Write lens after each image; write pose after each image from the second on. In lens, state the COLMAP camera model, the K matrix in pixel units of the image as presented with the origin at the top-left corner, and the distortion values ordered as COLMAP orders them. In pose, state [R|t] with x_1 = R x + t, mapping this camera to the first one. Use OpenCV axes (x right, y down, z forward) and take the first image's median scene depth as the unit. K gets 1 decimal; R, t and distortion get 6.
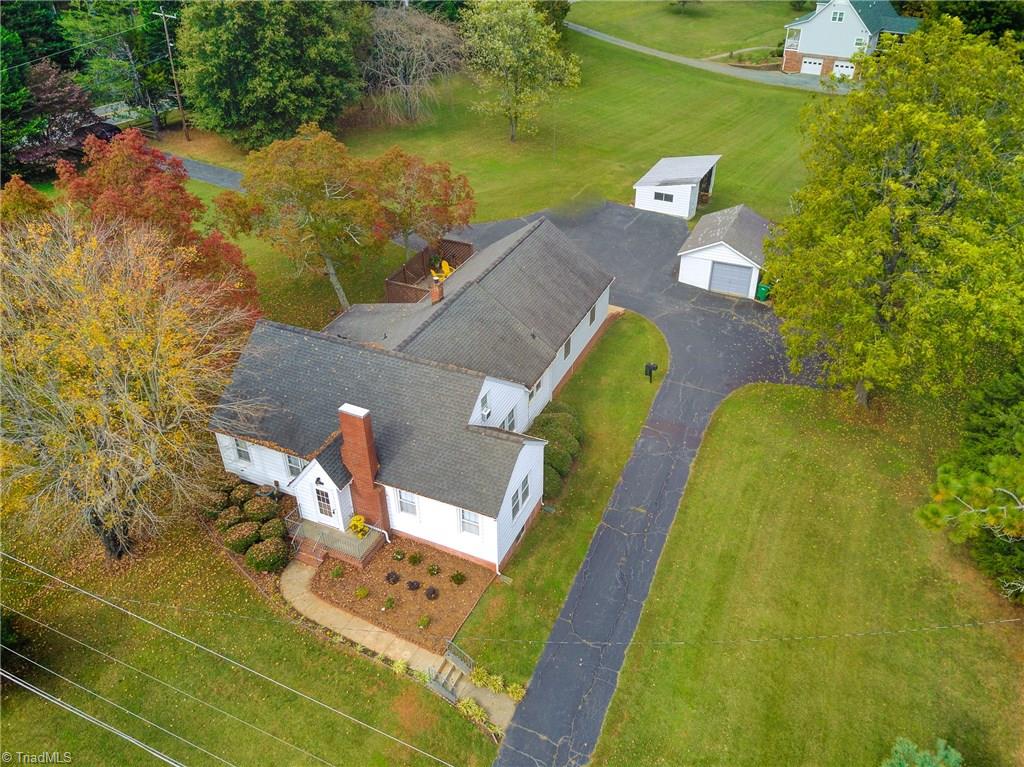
lens RADIAL K [[767.5, 0, 512.0], [0, 767.5, 383.5], [0, 0, 1]] dist [0.027809, 0.000826]
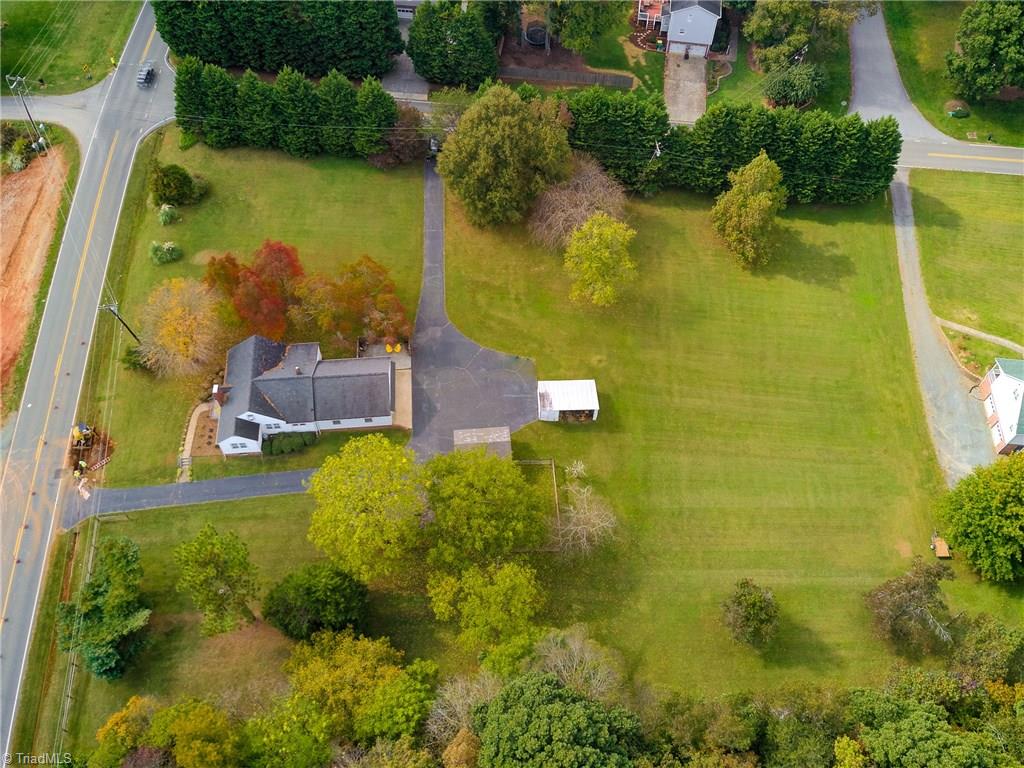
lens RADIAL K [[767.5, 0, 512.0], [0, 767.5, 384.0], [0, 0, 1]] dist [0.027809, 0.000826]
pose [[0.497658, 0.743994, -0.445881, 1.726960], [-0.531416, 0.667810, 0.521178, -2.178280], [0.685517, -0.022420, 0.727712, -0.456975]]
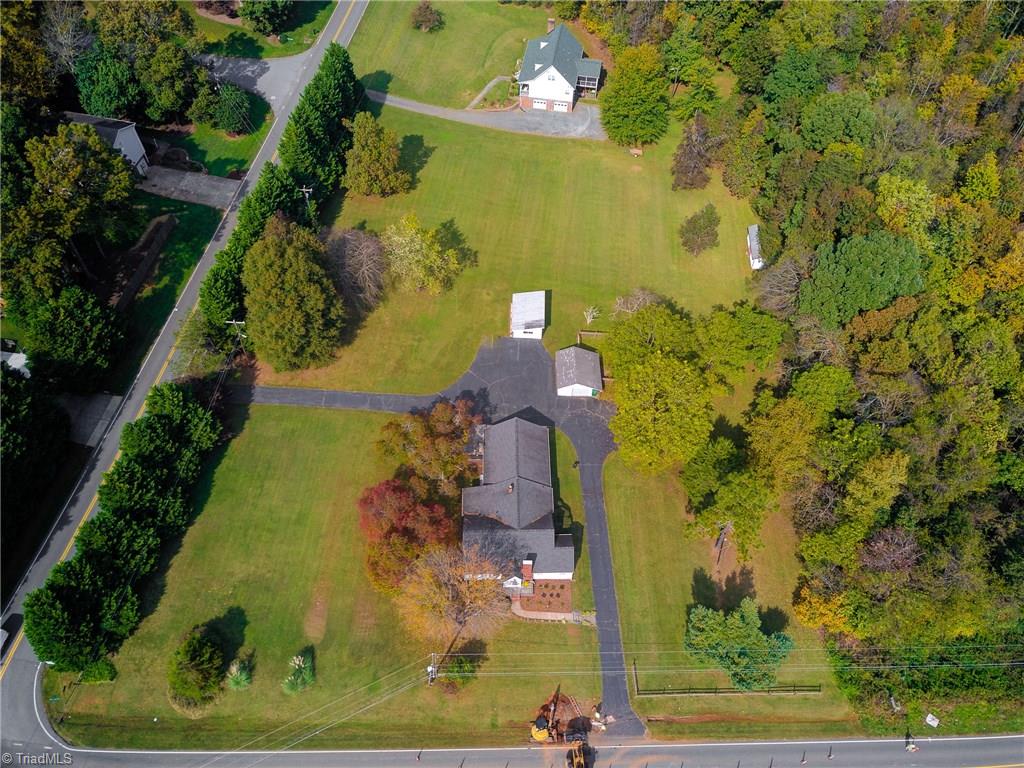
lens RADIAL K [[767.5, 0, 512.0], [0, 767.5, 384.0], [0, 0, 1]] dist [0.027809, 0.000826]
pose [[0.902147, -0.338795, 0.267111, -0.828697], [0.224983, 0.897723, 0.378781, -1.773731], [-0.368121, -0.281621, 0.886102, -1.536940]]
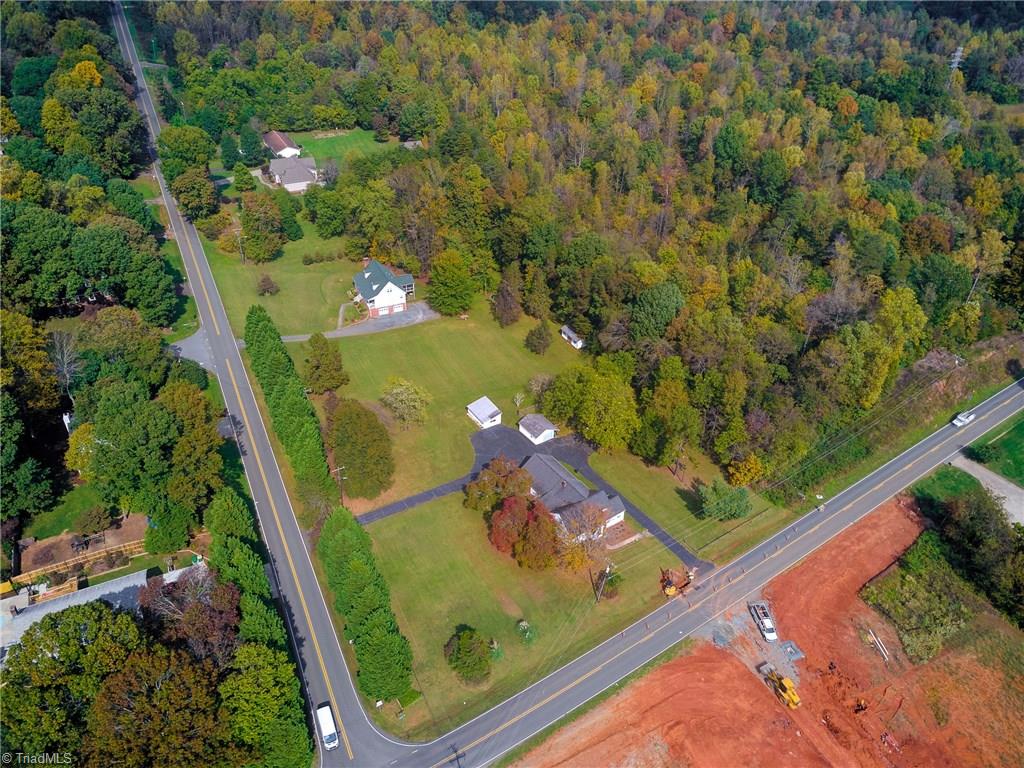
lens RADIAL K [[767.5, 0, 512.0], [0, 767.5, 384.0], [0, 0, 1]] dist [0.027809, 0.000826]
pose [[0.498961, -0.485456, 0.717893, -3.592629], [0.464157, 0.849246, 0.251675, -2.138945], [-0.731844, 0.207639, 0.649069, -1.939283]]
